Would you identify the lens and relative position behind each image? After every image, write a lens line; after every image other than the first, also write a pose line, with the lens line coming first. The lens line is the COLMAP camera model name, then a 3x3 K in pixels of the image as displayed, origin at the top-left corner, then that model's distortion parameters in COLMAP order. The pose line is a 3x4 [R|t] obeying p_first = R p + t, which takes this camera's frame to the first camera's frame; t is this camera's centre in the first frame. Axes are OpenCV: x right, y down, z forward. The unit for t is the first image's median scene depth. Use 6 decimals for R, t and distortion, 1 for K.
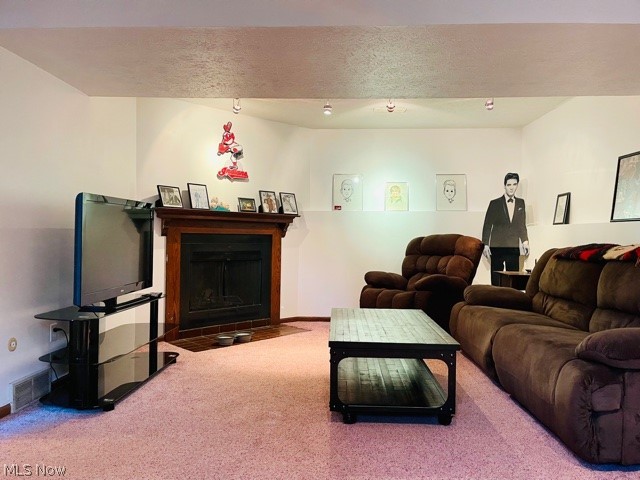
lens RADIAL K [[487.6, 0, 319.0], [0, 487.6, 238.5], [0, 0, 1]] dist [0.062613, -0.080948]
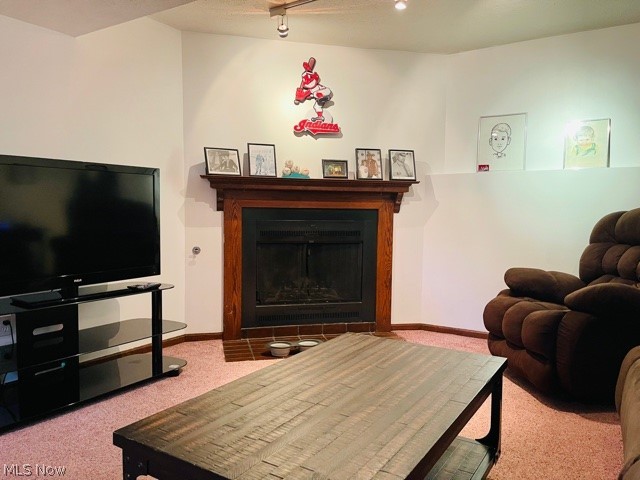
lens RADIAL K [[487.6, 0, 321.0], [0, 487.6, 242.1], [0, 0, 1]] dist [0.062613, -0.080948]
pose [[0.859871, 0.029814, -0.509641, 0.216158], [-0.001953, 0.998478, 0.055115, 0.001527], [0.510508, -0.046397, 0.858620, 0.348004]]
